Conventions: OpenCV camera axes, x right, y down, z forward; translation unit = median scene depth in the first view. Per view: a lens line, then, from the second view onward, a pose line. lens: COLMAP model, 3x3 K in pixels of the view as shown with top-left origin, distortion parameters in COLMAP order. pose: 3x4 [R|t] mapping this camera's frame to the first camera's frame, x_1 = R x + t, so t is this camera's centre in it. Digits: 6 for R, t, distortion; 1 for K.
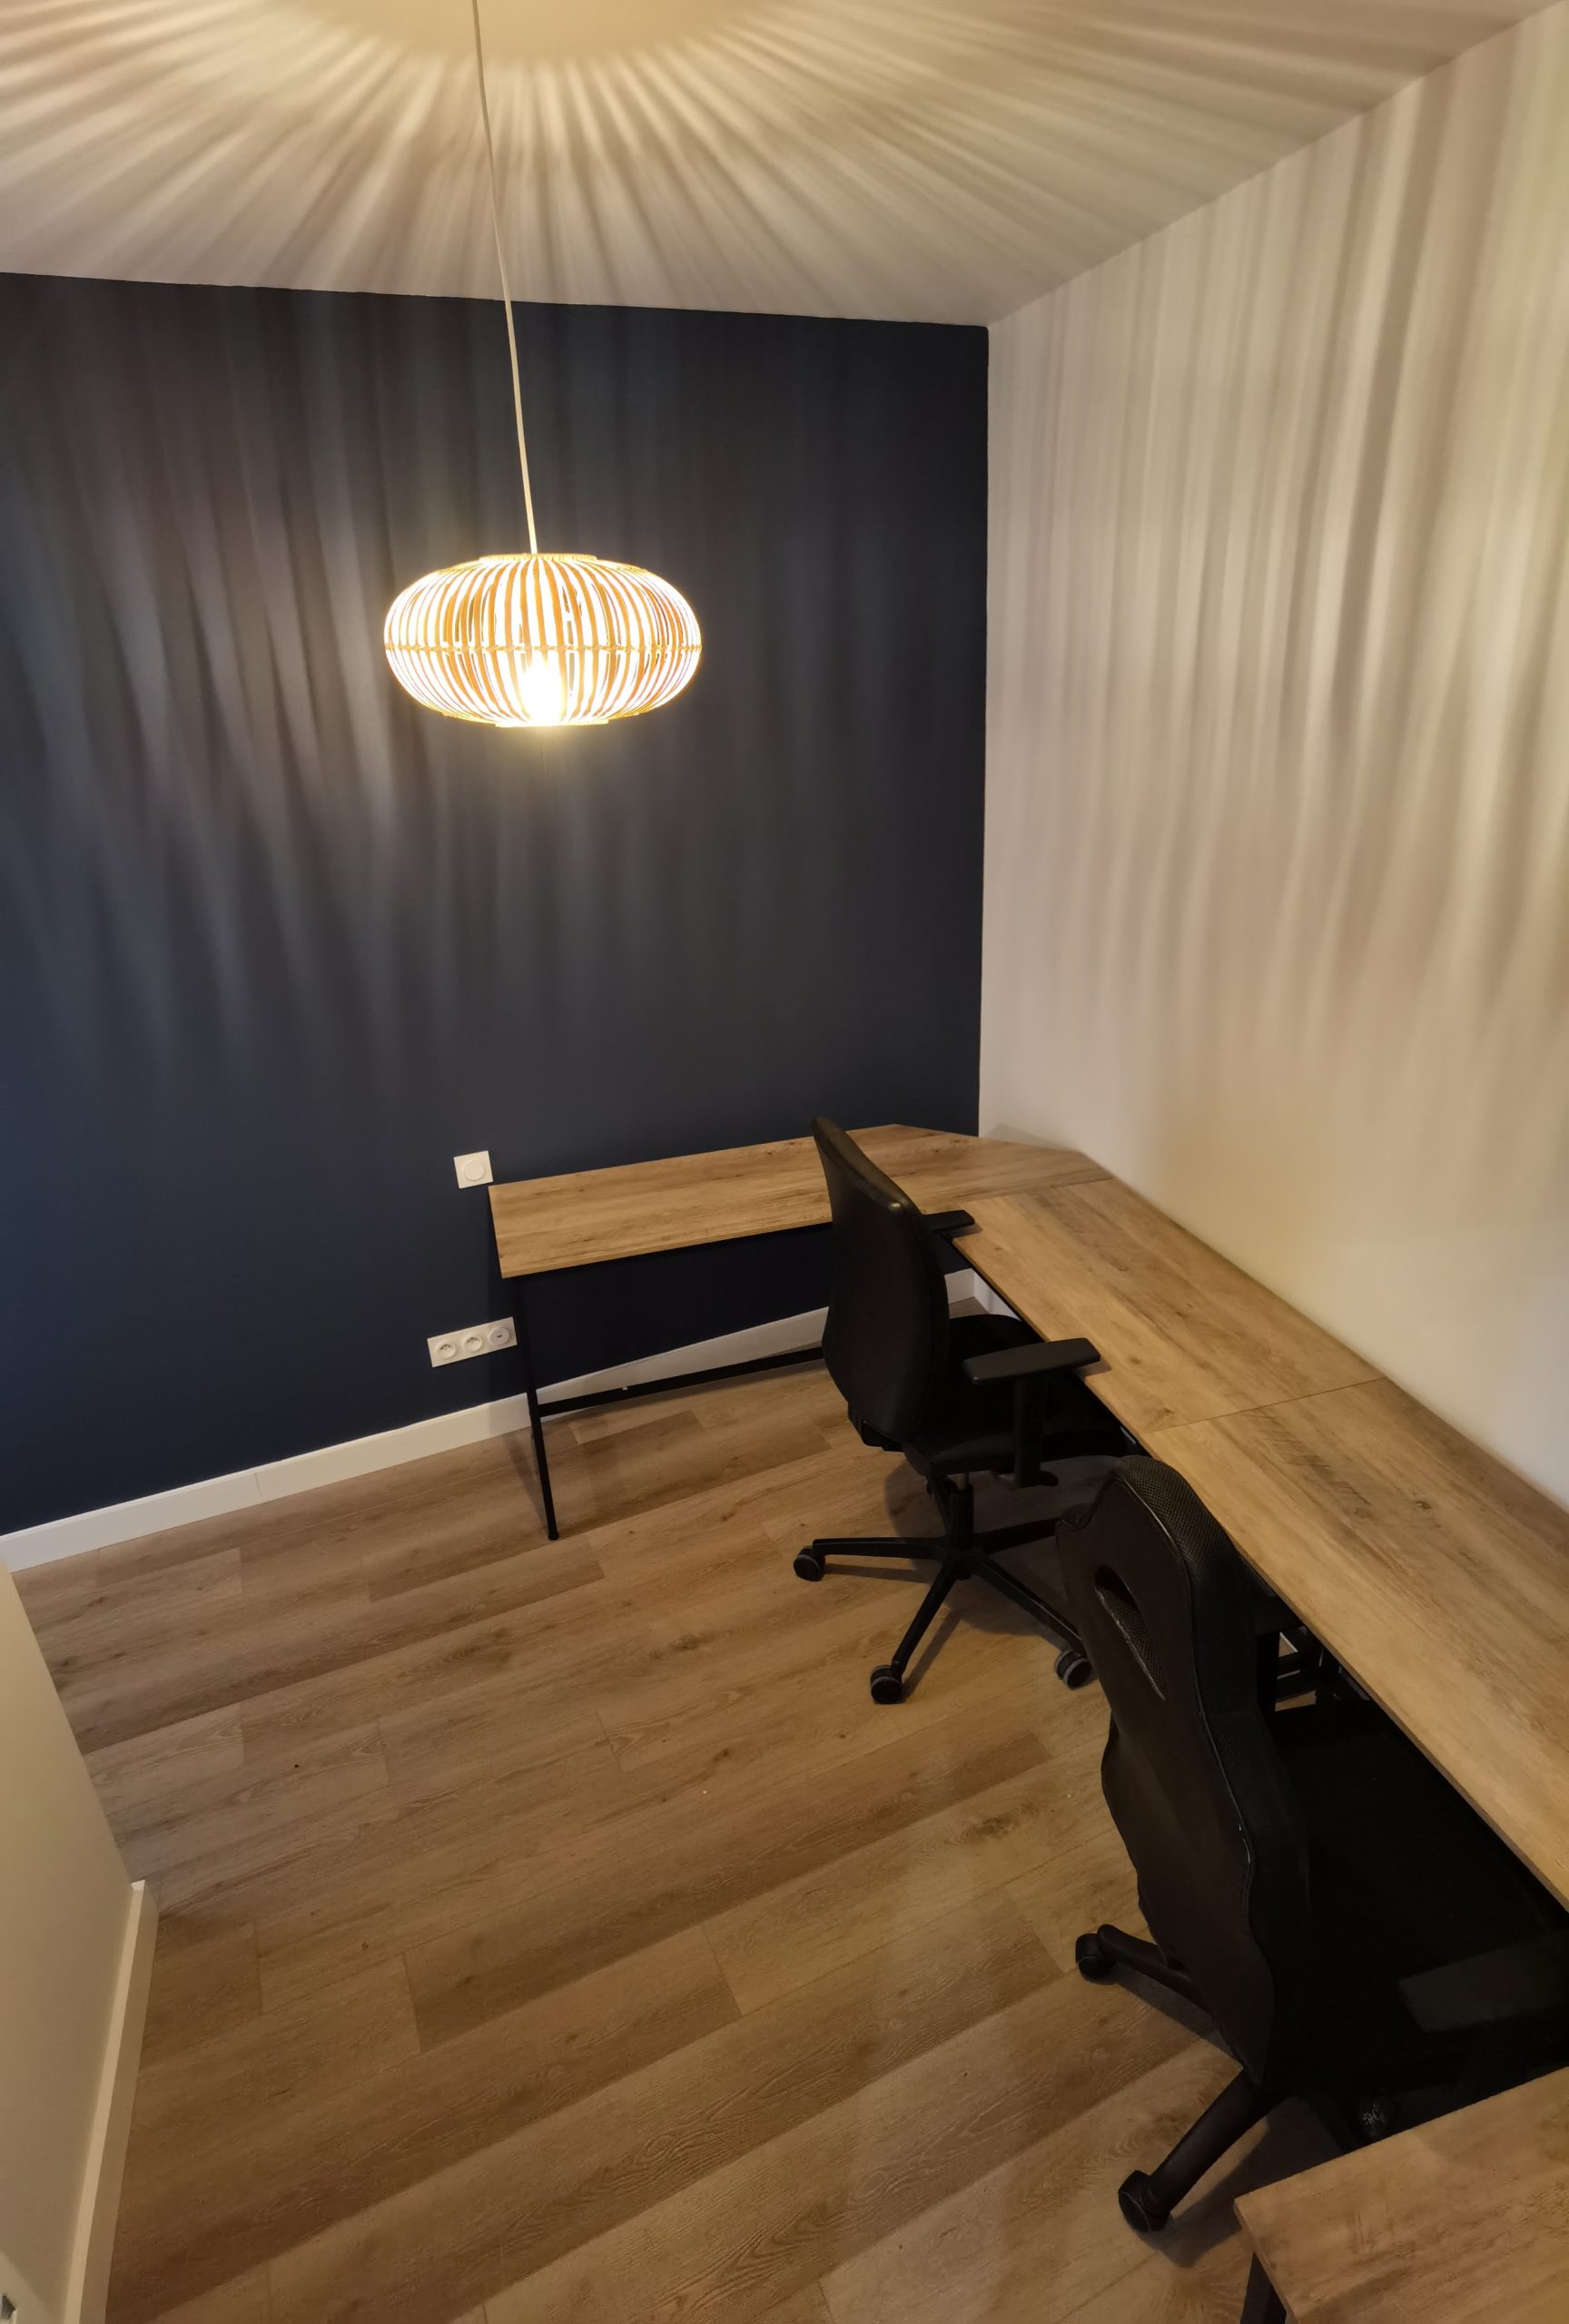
lens RADIAL K [[1224.2, 0, 784.5], [0, 1224.2, 1162.0], [0, 0, 1]] dist [-0.083804, 0.040018]
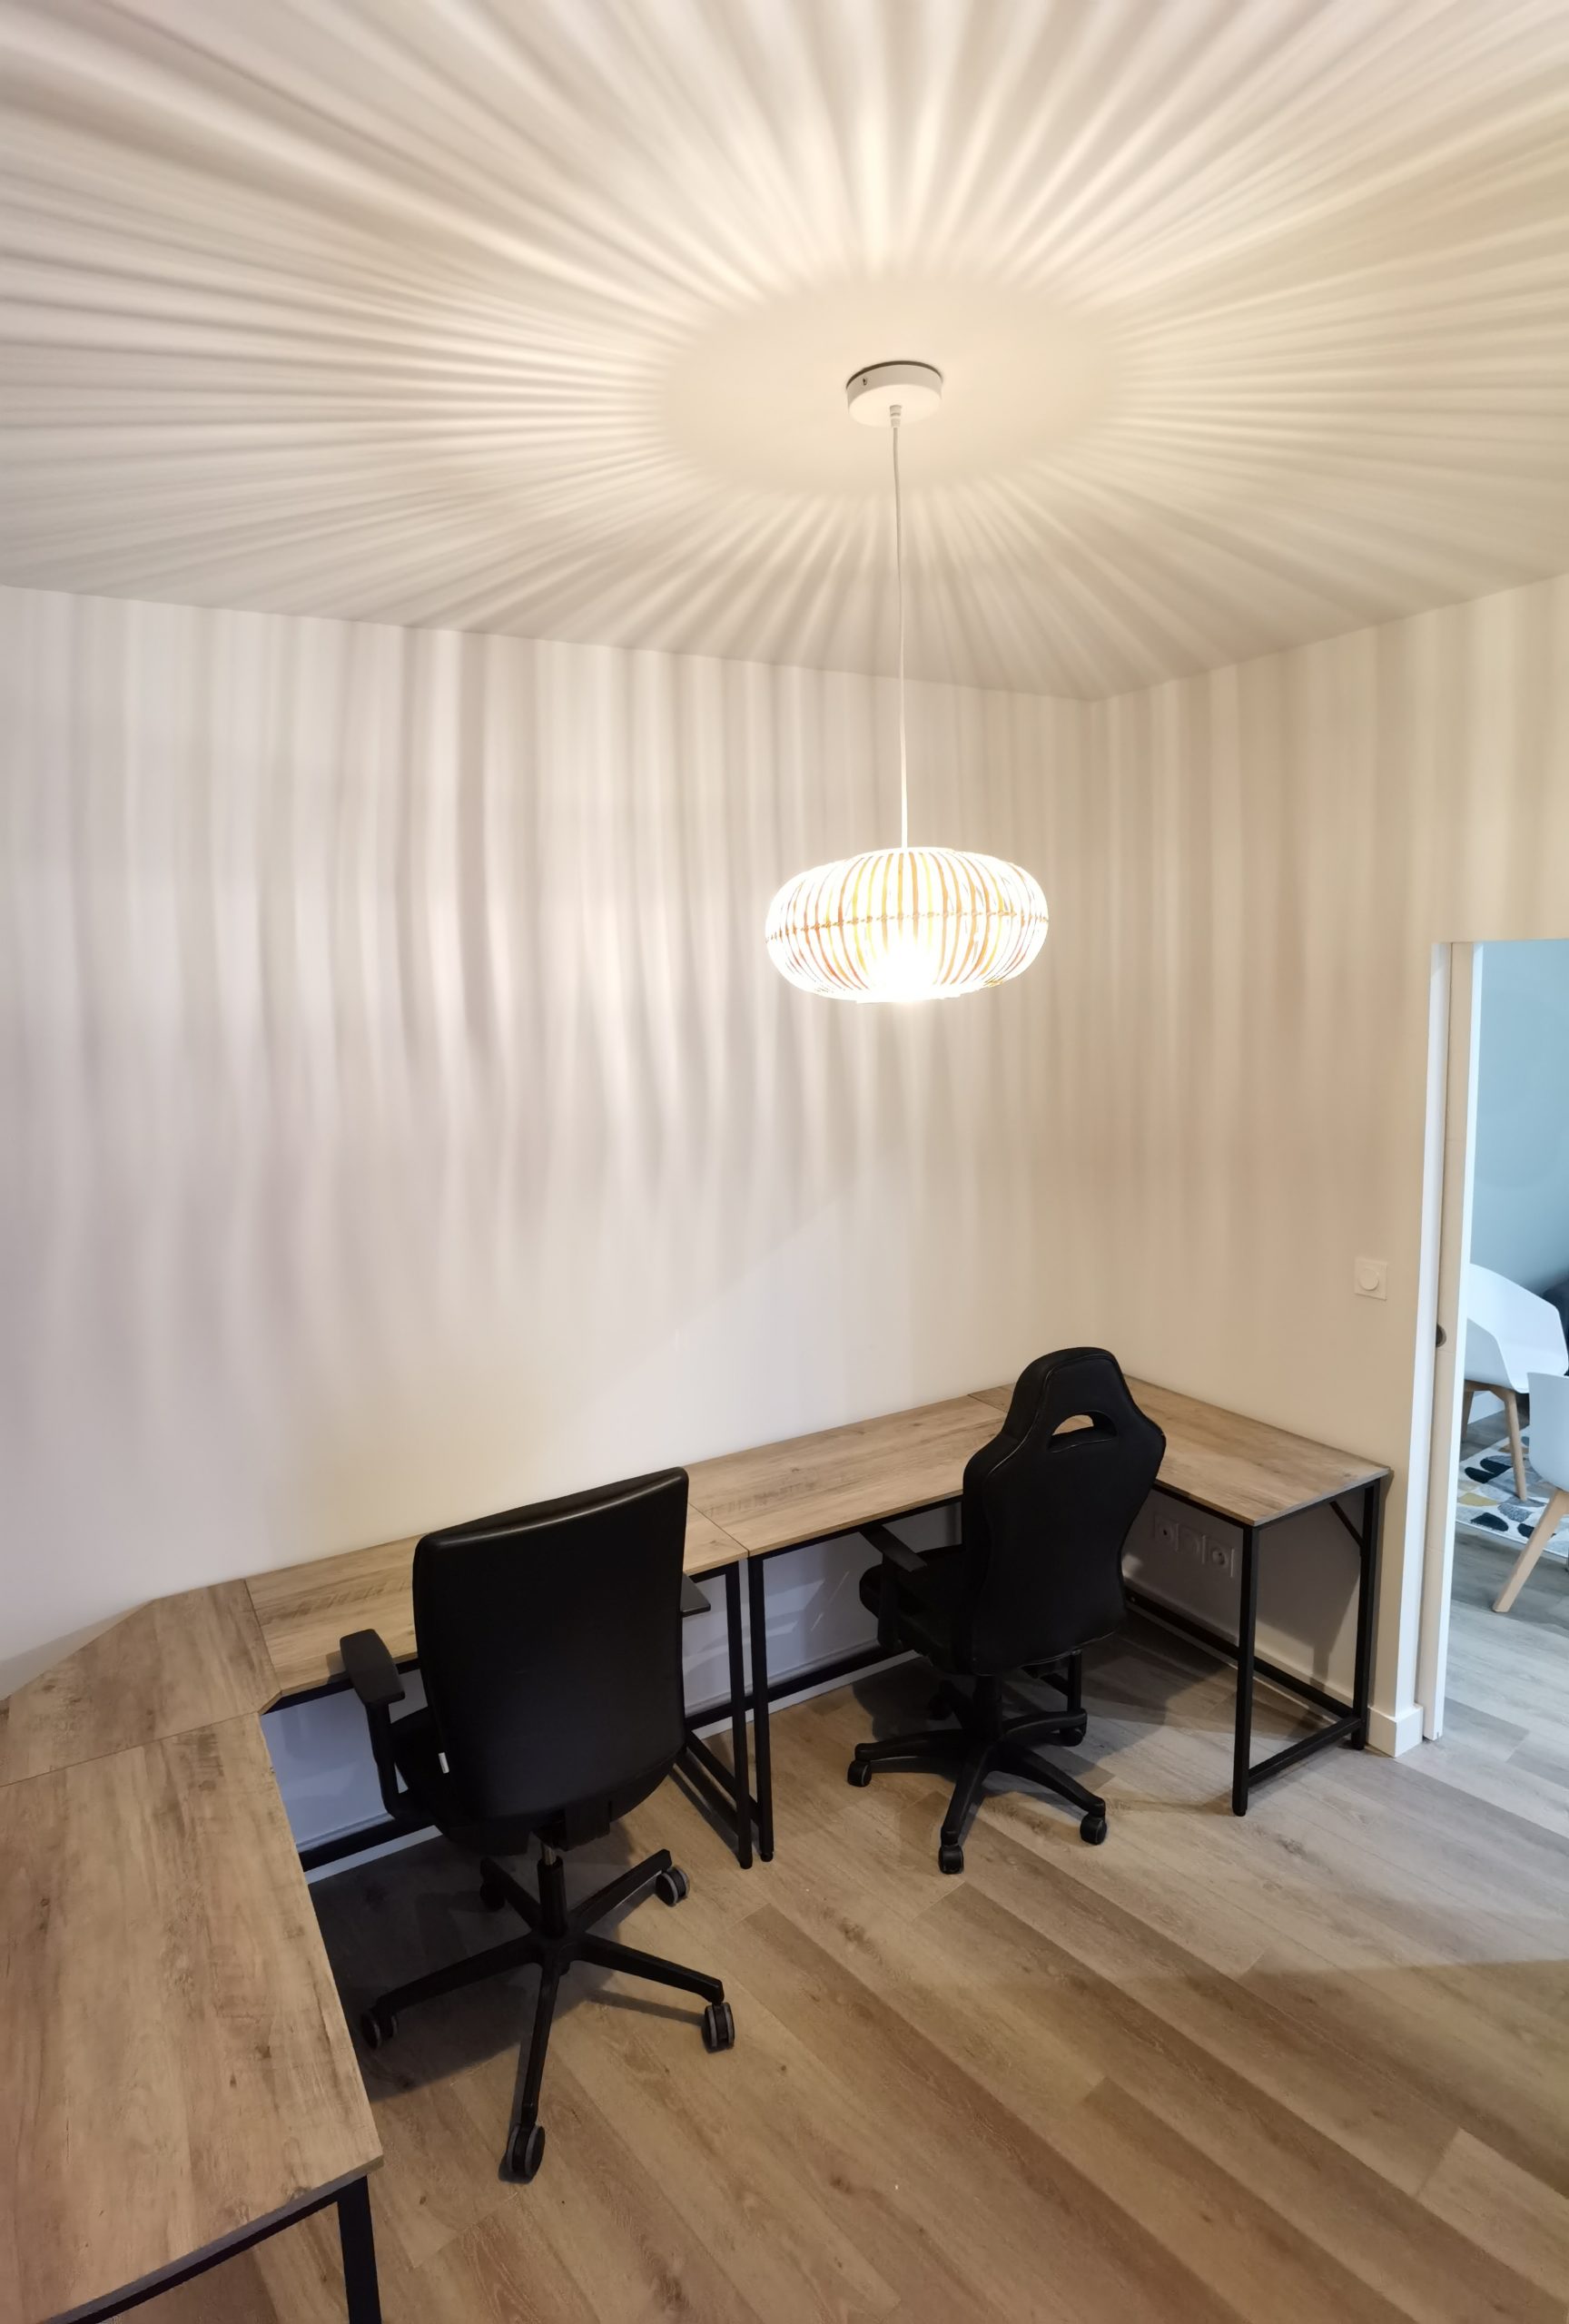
lens RADIAL K [[1224.2, 0, 784.5], [0, 1224.2, 1162.0], [0, 0, 1]] dist [-0.083804, 0.040018]
pose [[-0.251525, -0.087804, 0.963860, -0.842371], [0.431864, 0.881056, 0.192959, -0.336959], [-0.866157, 0.464791, -0.183688, 0.941138]]
